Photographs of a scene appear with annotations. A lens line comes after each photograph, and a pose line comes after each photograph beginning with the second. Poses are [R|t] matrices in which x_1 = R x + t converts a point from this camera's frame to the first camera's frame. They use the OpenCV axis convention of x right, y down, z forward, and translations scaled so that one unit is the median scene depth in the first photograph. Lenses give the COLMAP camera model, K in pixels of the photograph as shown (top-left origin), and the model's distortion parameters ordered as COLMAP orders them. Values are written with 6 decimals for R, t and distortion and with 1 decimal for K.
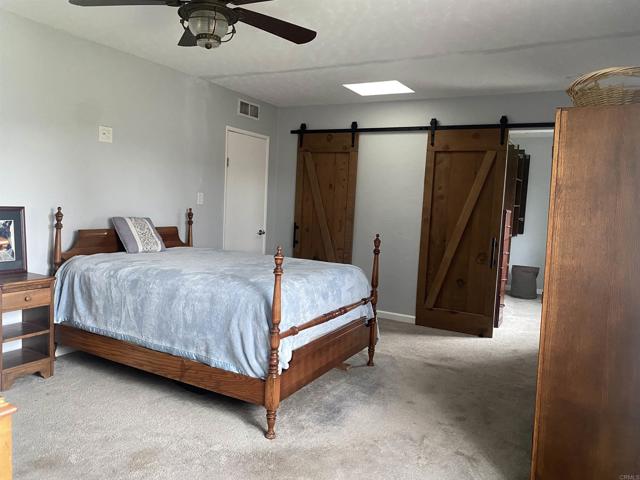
lens RADIAL K [[490.7, 0, 320.0], [0, 490.7, 240.0], [0, 0, 1]] dist [0.010993, -0.005938]
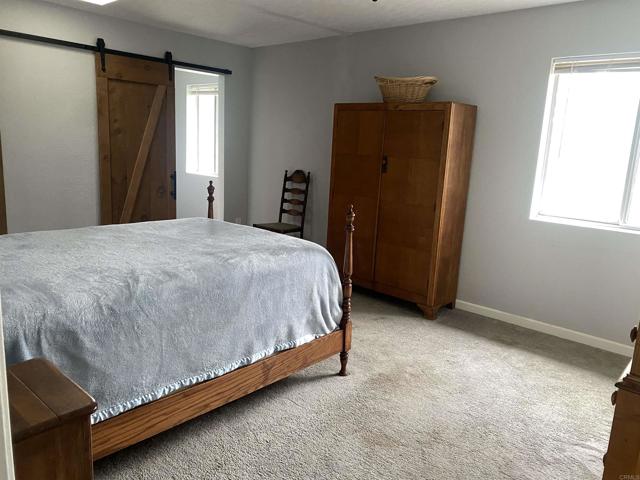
lens RADIAL K [[490.7, 0, 320.0], [0, 490.7, 240.0], [0, 0, 1]] dist [0.010993, -0.005938]
pose [[0.220528, -0.229660, 0.947958, -0.601822], [0.043035, 0.973229, 0.225771, -0.083046], [-0.974431, -0.008994, 0.224507, 0.437654]]
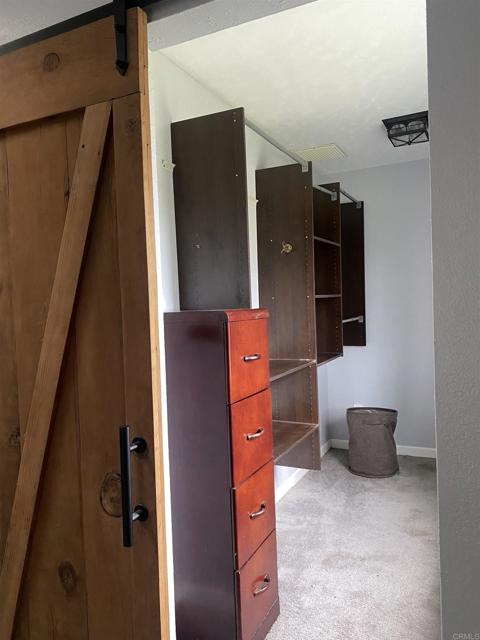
lens RADIAL K [[490.7, 0, 240.0], [0, 490.7, 320.0], [0, 0, 1]] dist [0.010993, -0.005938]
pose [[0.995571, -0.084812, 0.040564, 0.394495], [0.086624, 0.995215, -0.045211, -0.042984], [-0.036535, 0.048524, 0.998154, 0.713558]]
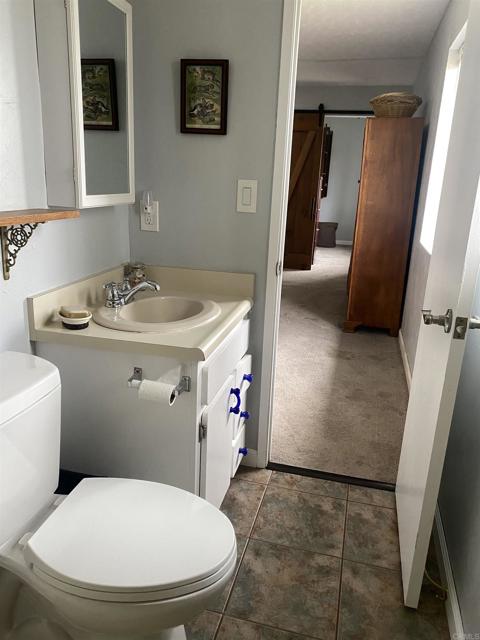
lens RADIAL K [[490.7, 0, 240.0], [0, 490.7, 320.0], [0, 0, 1]] dist [0.010993, -0.005938]
pose [[0.968596, -0.075775, 0.236810, -0.196853], [0.023059, 0.975701, 0.217891, 0.025827], [-0.247567, -0.205588, 0.946807, -0.326374]]
